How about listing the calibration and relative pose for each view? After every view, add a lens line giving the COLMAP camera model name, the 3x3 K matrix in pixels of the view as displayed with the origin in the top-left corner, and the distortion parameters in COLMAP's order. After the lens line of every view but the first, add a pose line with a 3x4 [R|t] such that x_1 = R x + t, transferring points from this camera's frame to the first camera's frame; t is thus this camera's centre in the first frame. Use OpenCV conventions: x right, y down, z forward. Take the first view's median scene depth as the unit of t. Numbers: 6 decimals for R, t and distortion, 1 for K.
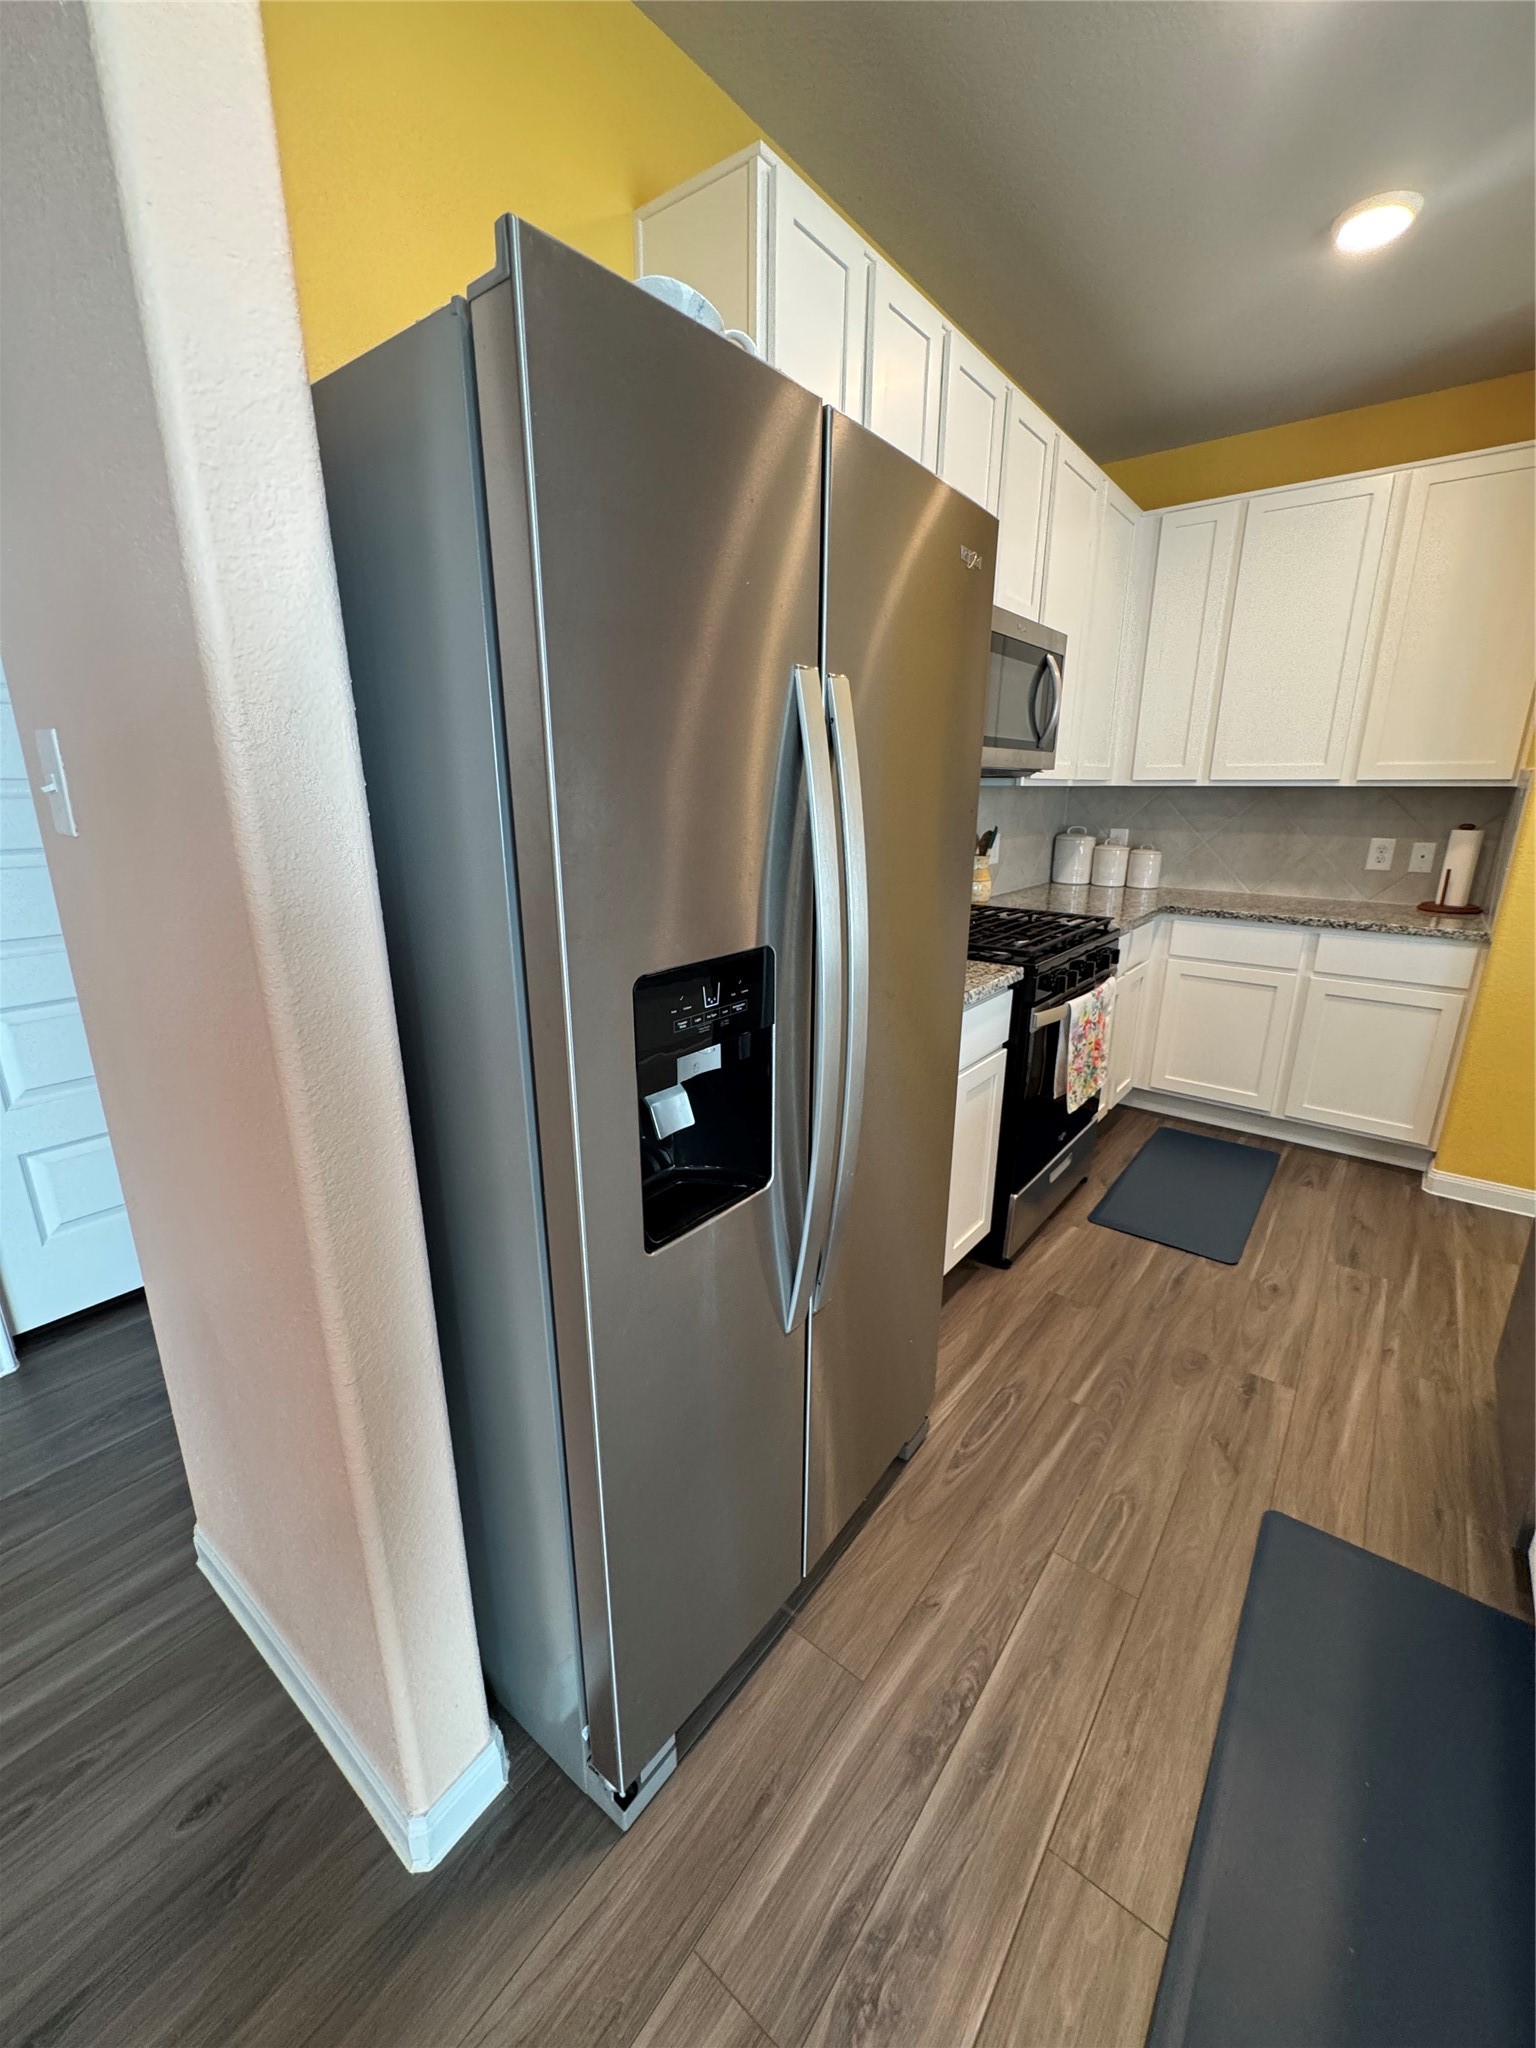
lens RADIAL K [[822.7, 0, 769.8], [0, 822.7, 1021.9], [0, 0, 1]] dist [-0.002068, -0.000145]
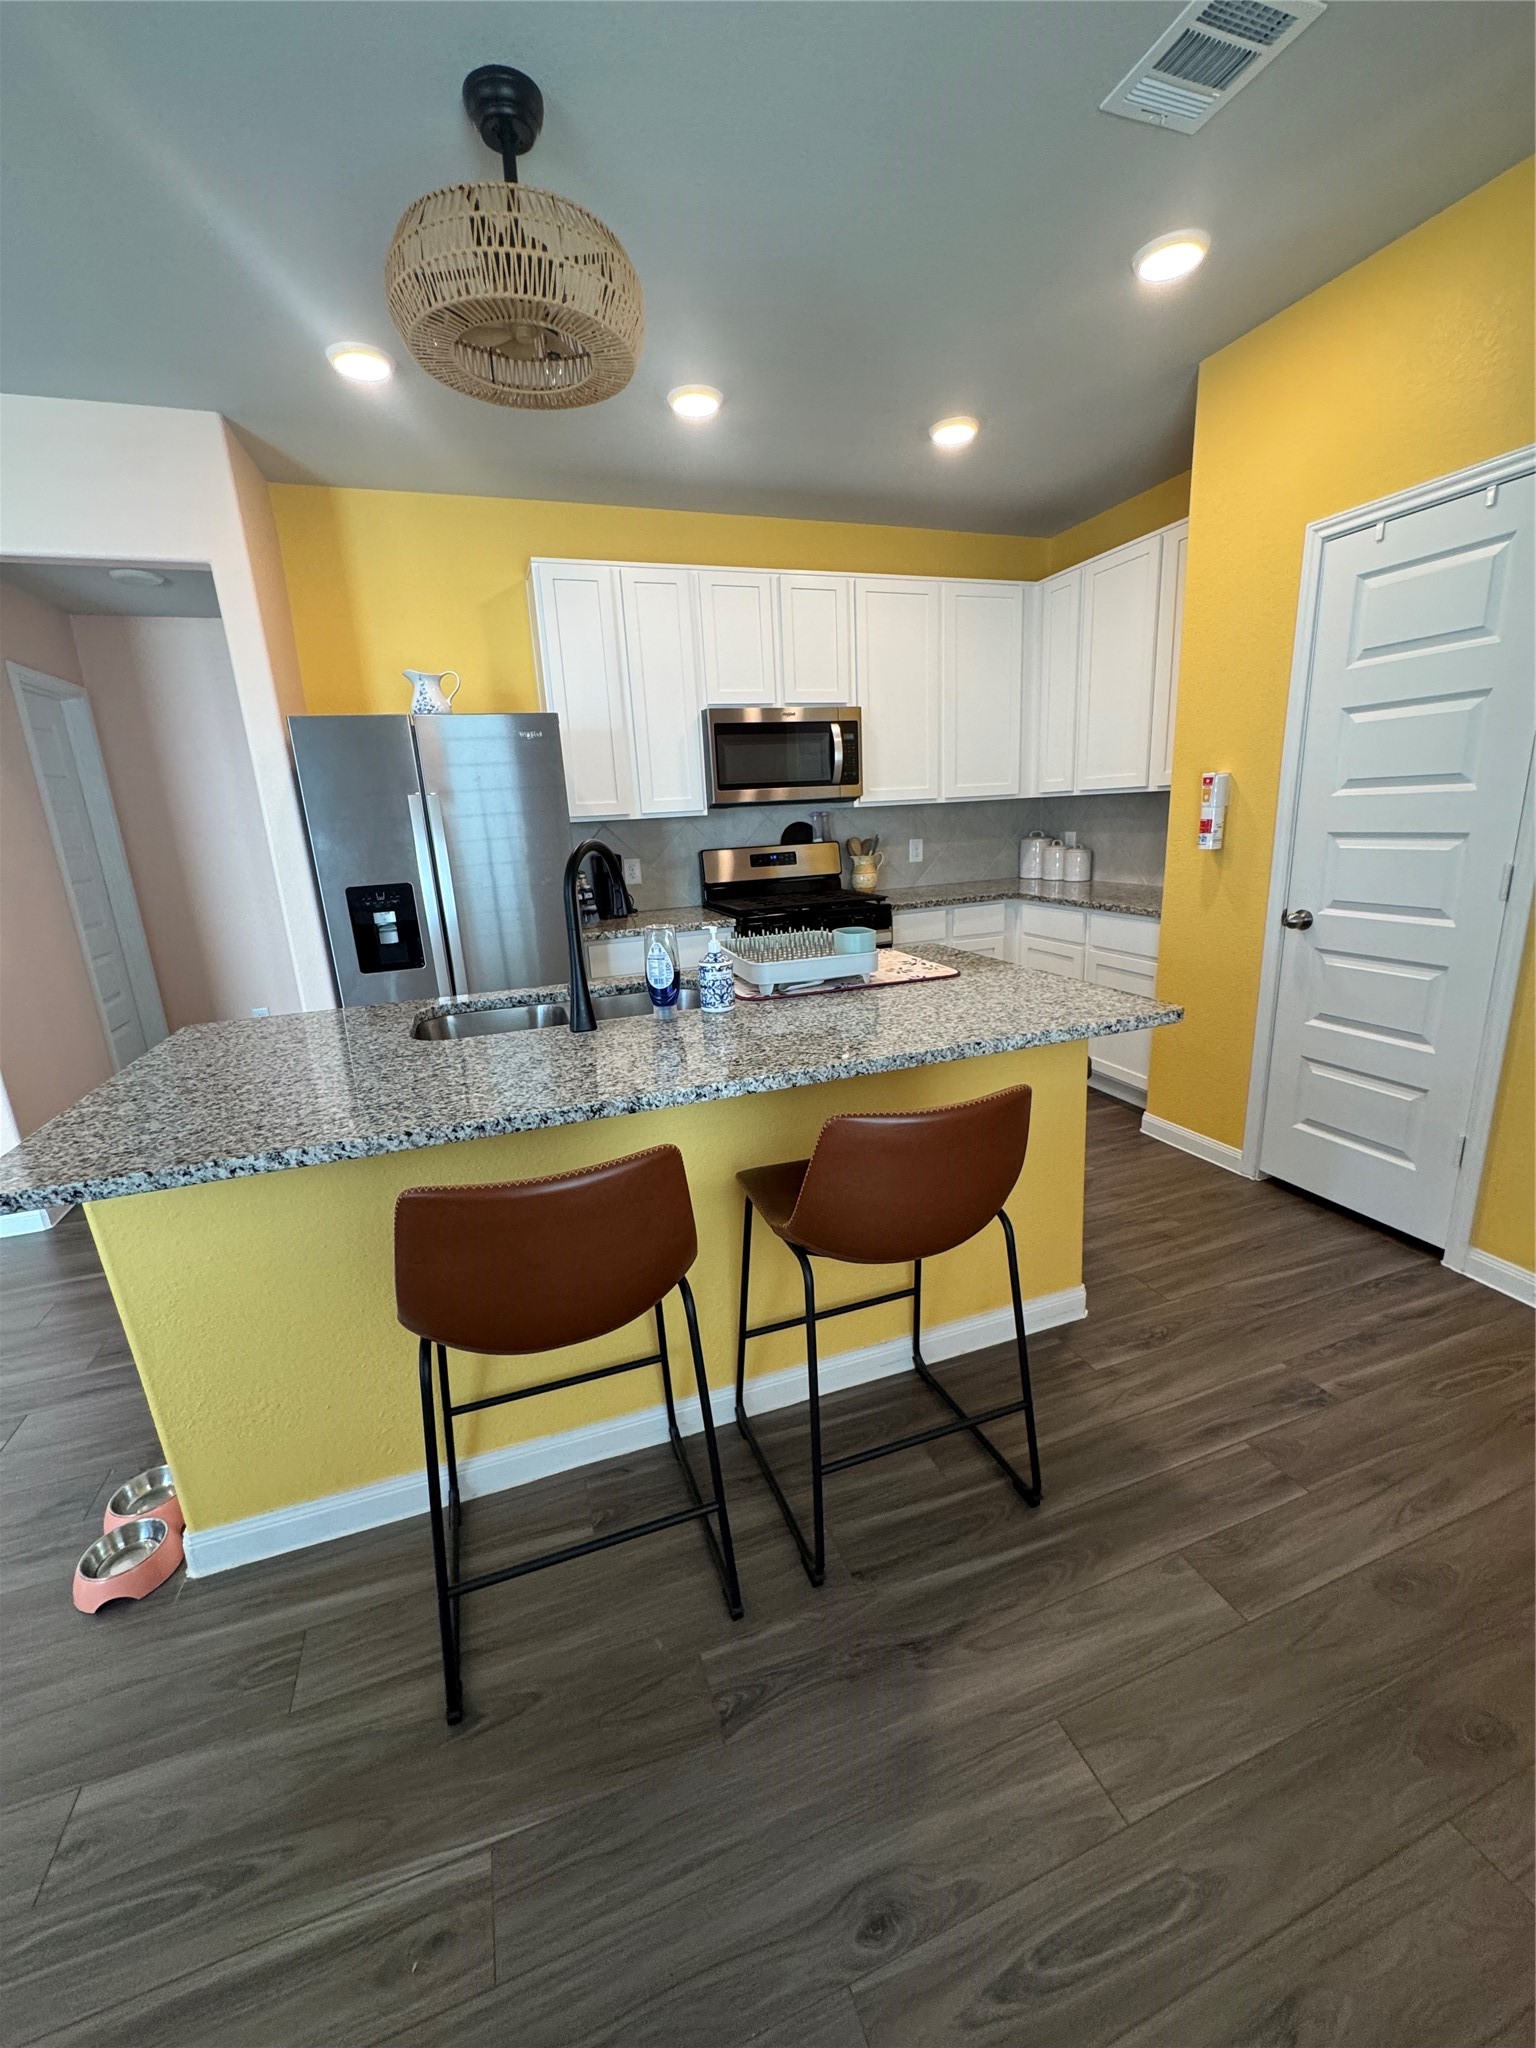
lens RADIAL K [[822.7, 0, 769.8], [0, 822.7, 1021.9], [0, 0, 1]] dist [-0.002068, -0.000145]
pose [[0.843107, 0.088749, -0.530372, 1.081257], [-0.096784, 0.995225, 0.012682, 0.098041], [0.528965, 0.040639, 0.847670, -0.336913]]
